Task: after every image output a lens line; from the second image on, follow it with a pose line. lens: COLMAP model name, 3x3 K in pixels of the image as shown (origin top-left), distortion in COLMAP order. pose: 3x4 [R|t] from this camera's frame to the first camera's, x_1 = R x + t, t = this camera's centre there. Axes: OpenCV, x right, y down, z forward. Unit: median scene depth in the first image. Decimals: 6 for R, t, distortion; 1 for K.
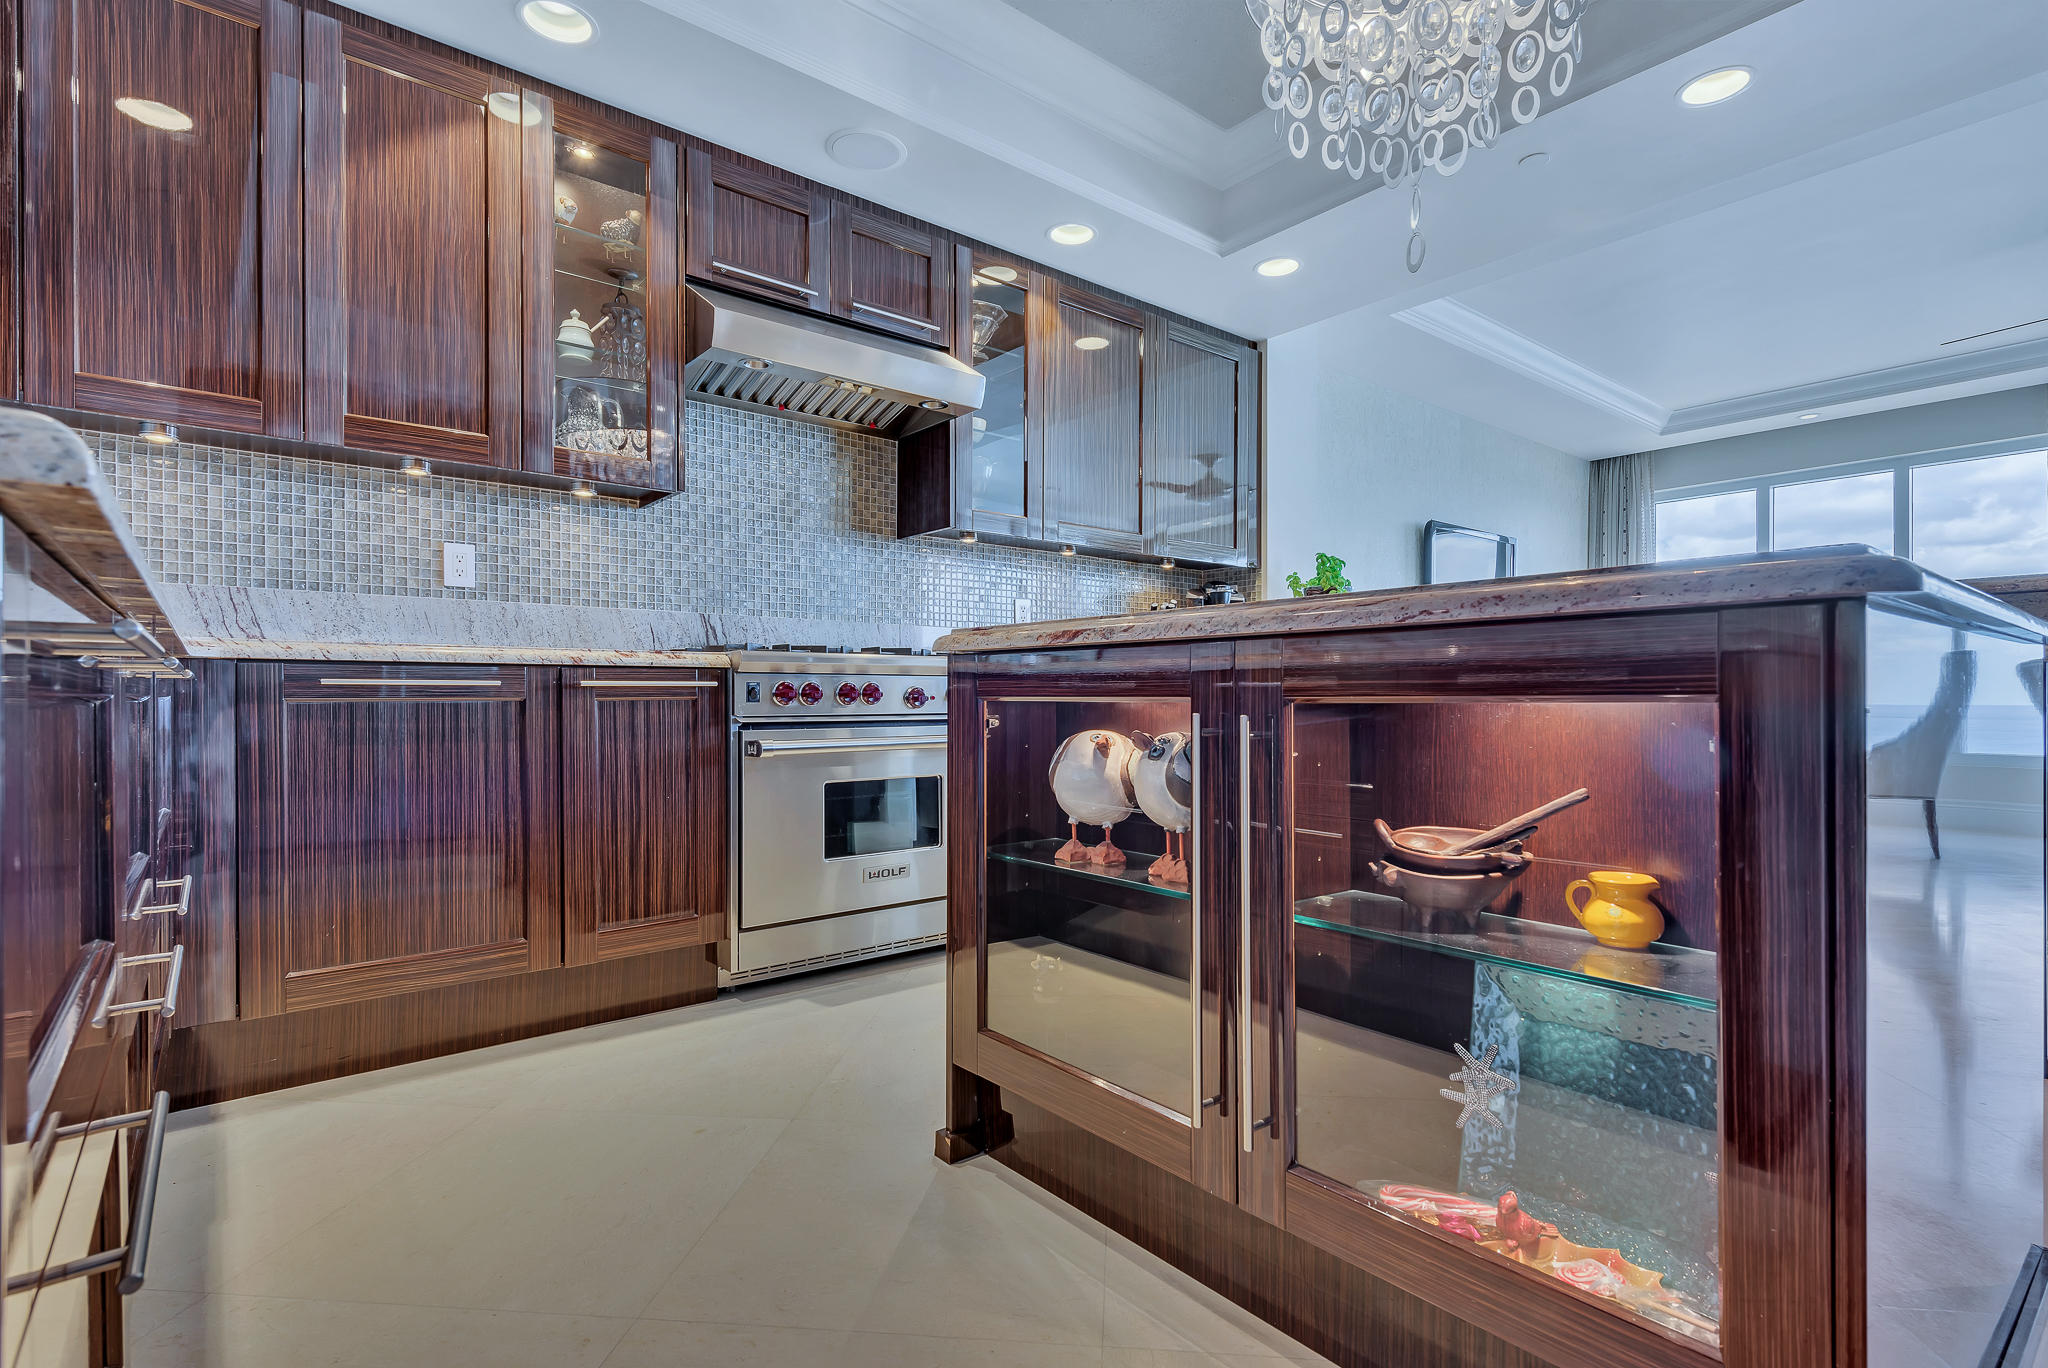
lens RADIAL K [[967.1, 0, 1022.9], [0, 967.1, 687.9], [0, 0, 1]] dist [0.003857, -0.001243]
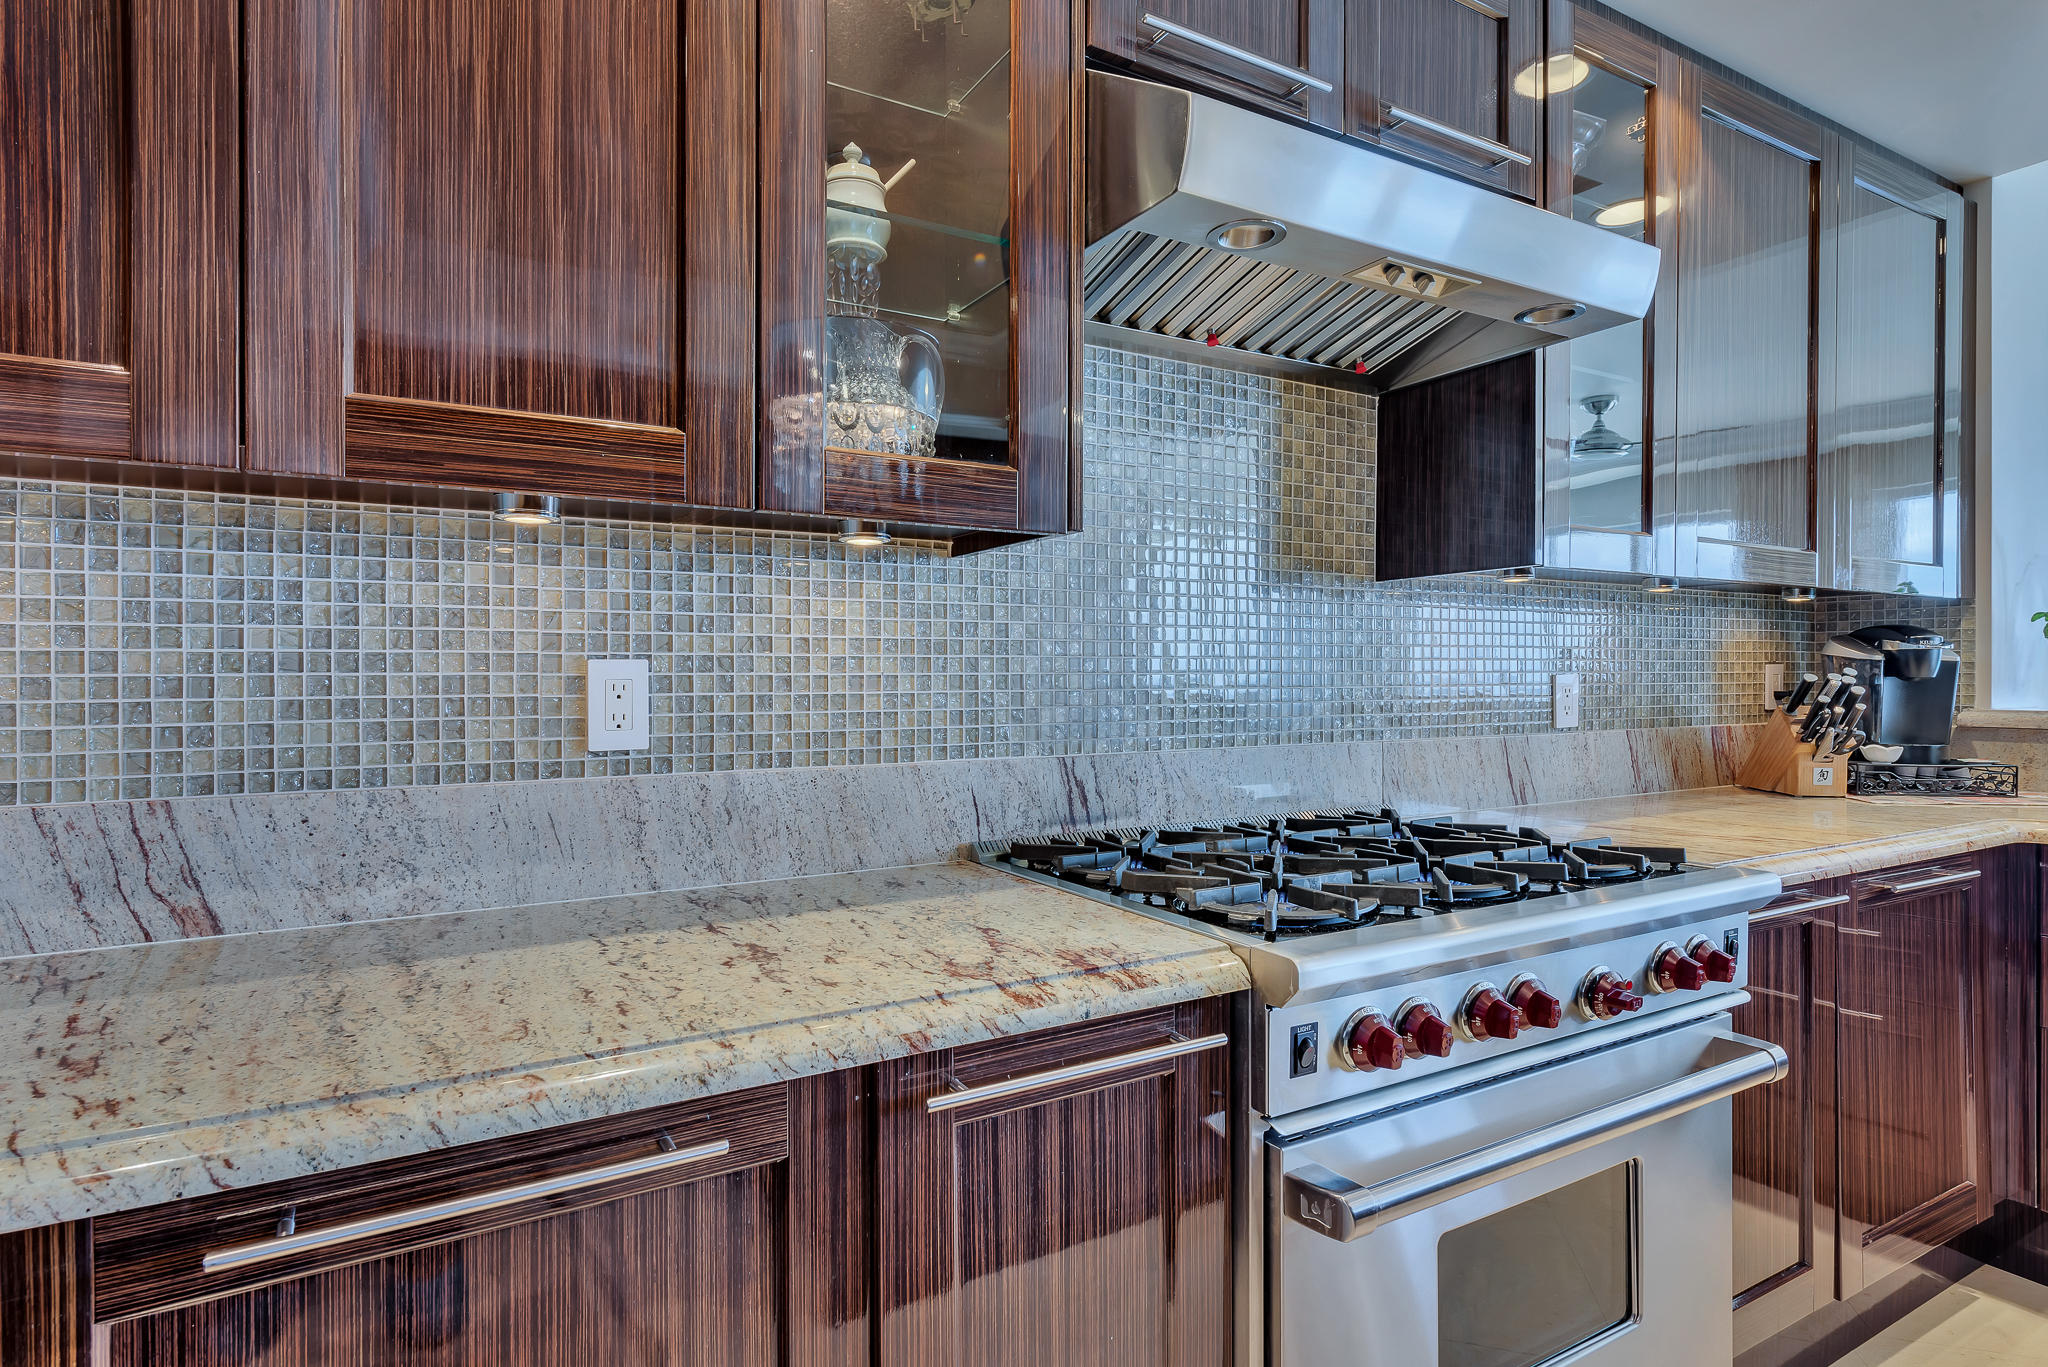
lens RADIAL K [[1062.9, 0, 1002.4], [0, 1062.9, 652.3], [0, 0, 1]] dist [0.007028, 0.000049]
pose [[0.984264, -0.004022, -0.176656, -0.322030], [0.001960, 0.999928, -0.011842, -0.152417], [0.176691, 0.011310, 0.984201, 0.550034]]
